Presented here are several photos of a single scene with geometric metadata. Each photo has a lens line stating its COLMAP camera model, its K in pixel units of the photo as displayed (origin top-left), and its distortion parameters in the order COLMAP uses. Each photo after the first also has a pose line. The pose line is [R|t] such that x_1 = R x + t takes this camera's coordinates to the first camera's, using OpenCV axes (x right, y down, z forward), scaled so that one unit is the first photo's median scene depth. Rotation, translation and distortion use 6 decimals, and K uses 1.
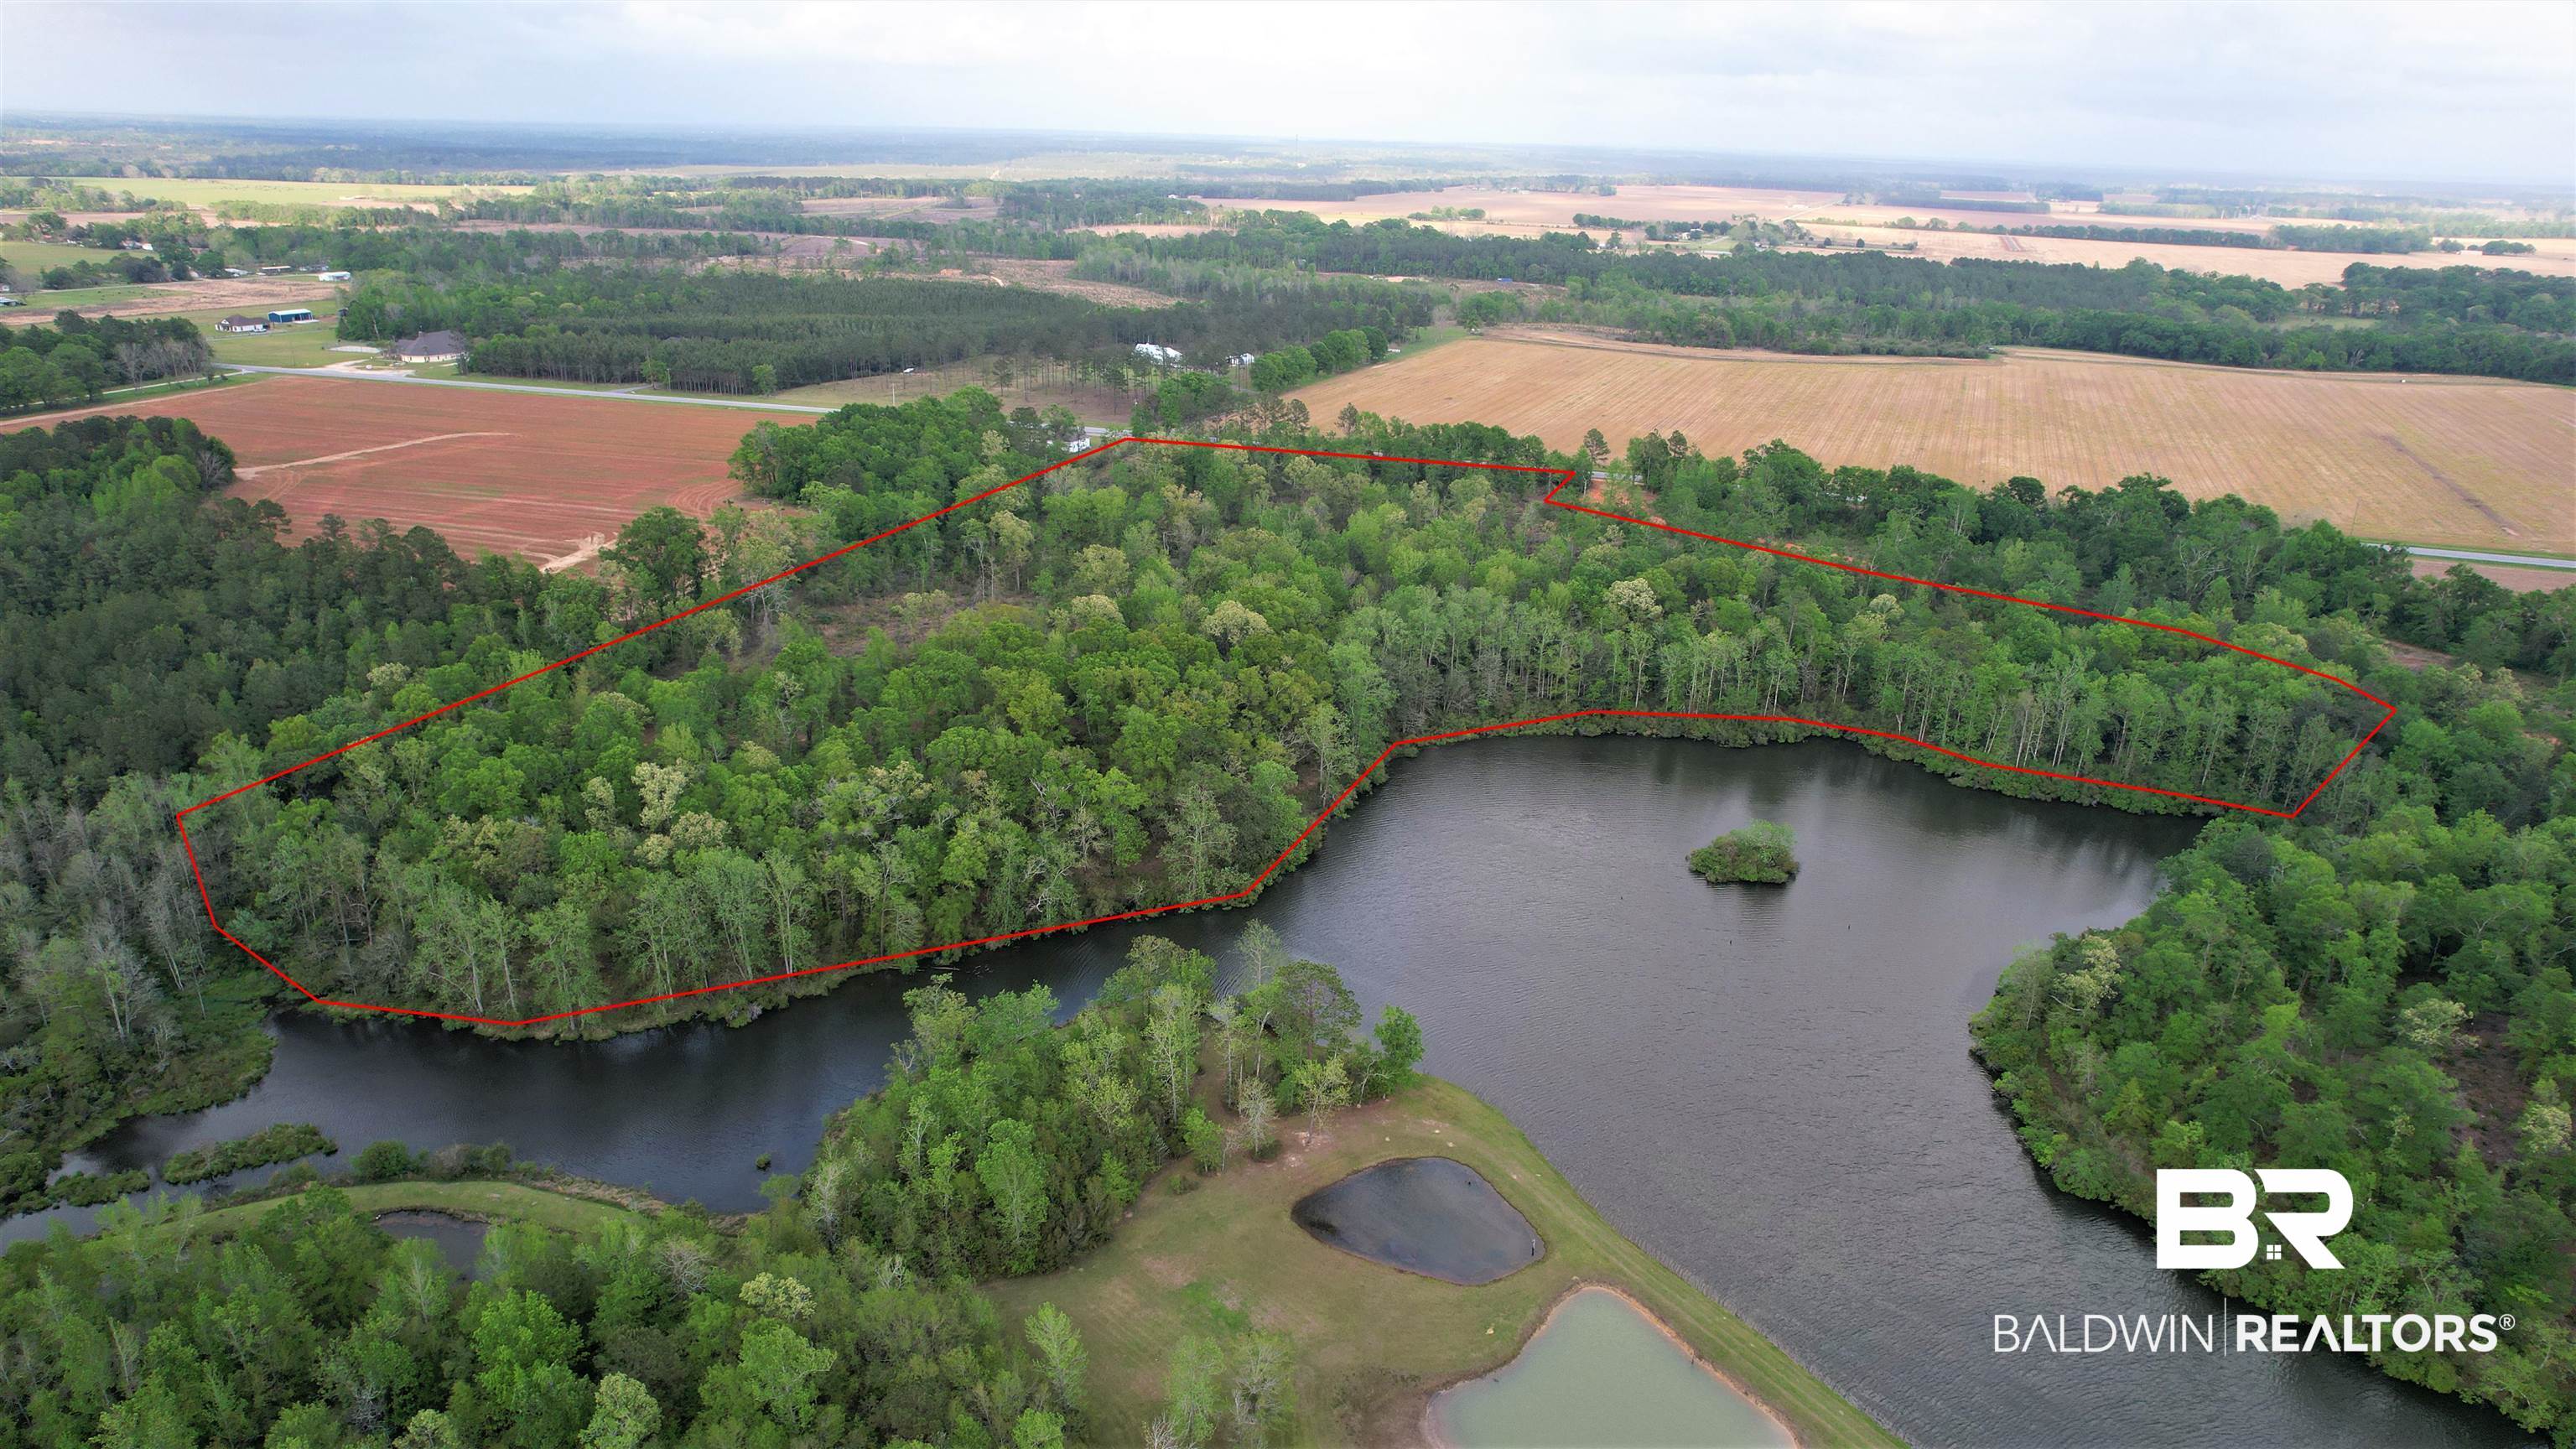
lens RADIAL K [[1672.4, 0, 1302.7], [0, 1672.4, 730.1], [0, 0, 1]] dist [-0.076179, 0.068736]
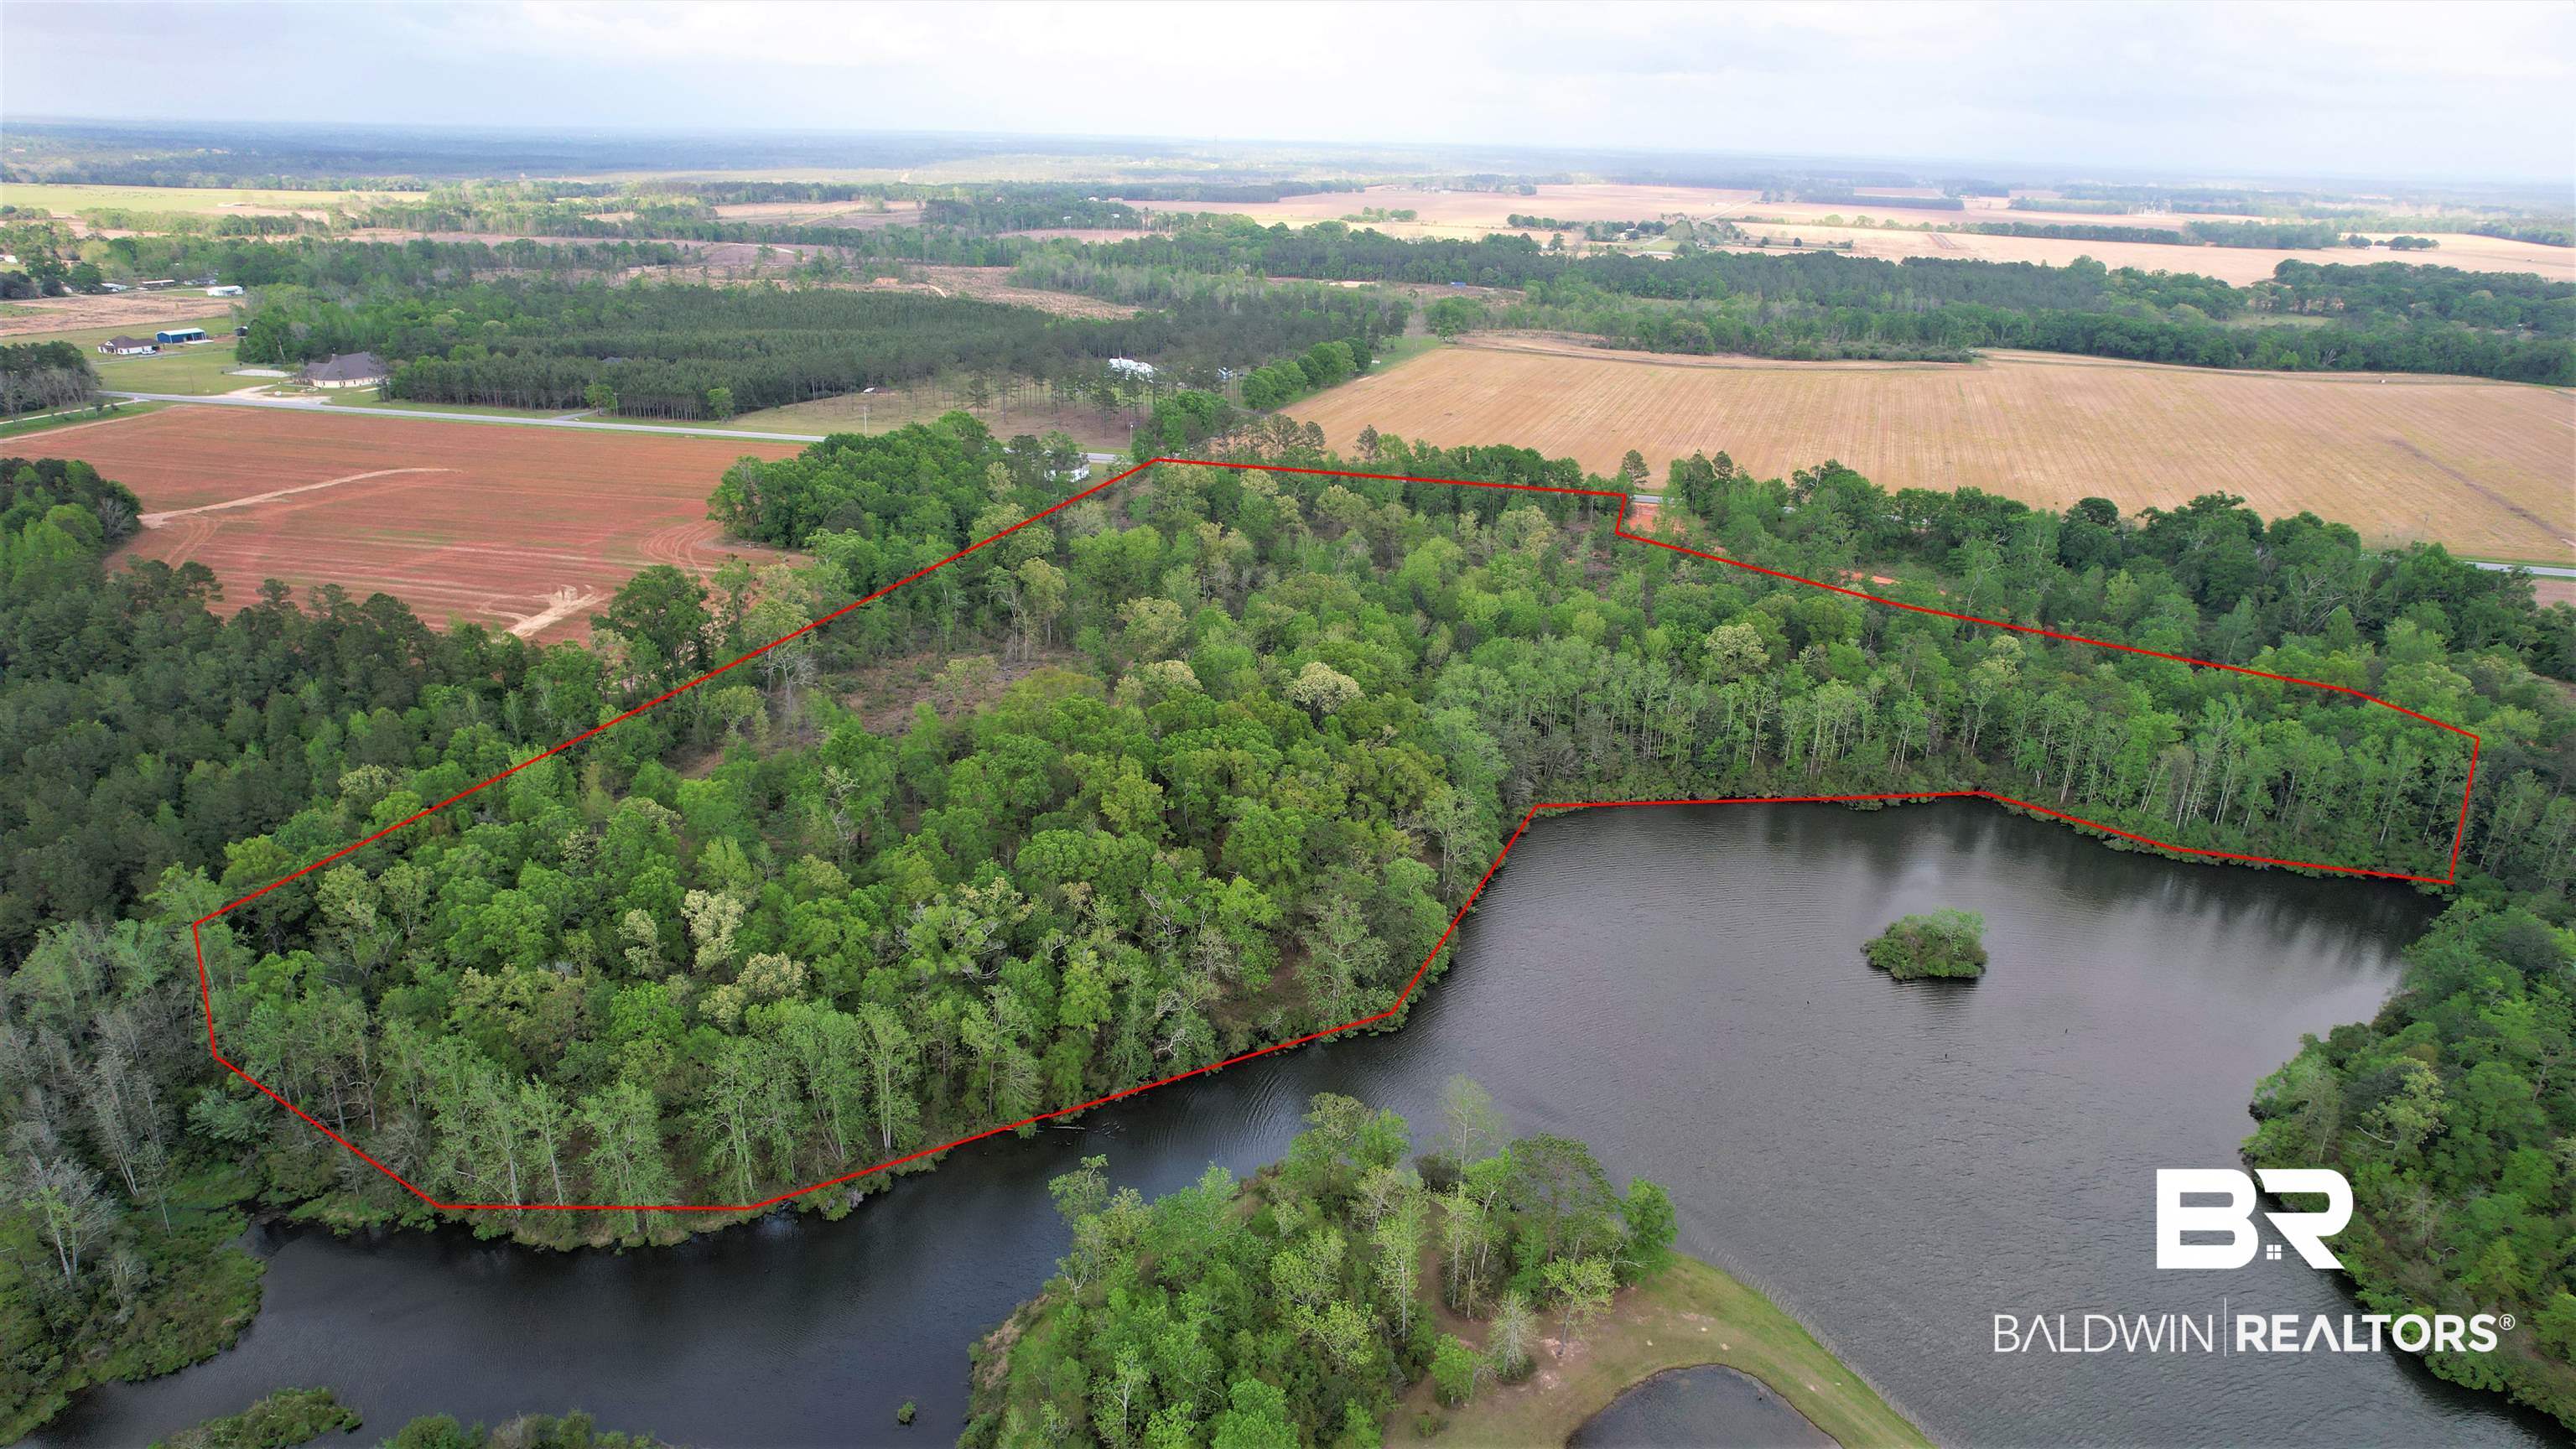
lens RADIAL K [[1672.4, 0, 1302.7], [0, 1672.4, 730.1], [0, 0, 1]] dist [-0.076179, 0.068736]
pose [[0.998322, -0.022132, 0.053503, -0.093206], [0.022119, 0.999755, 0.000830, -0.039452], [-0.053508, 0.000355, 0.998567, 0.100751]]
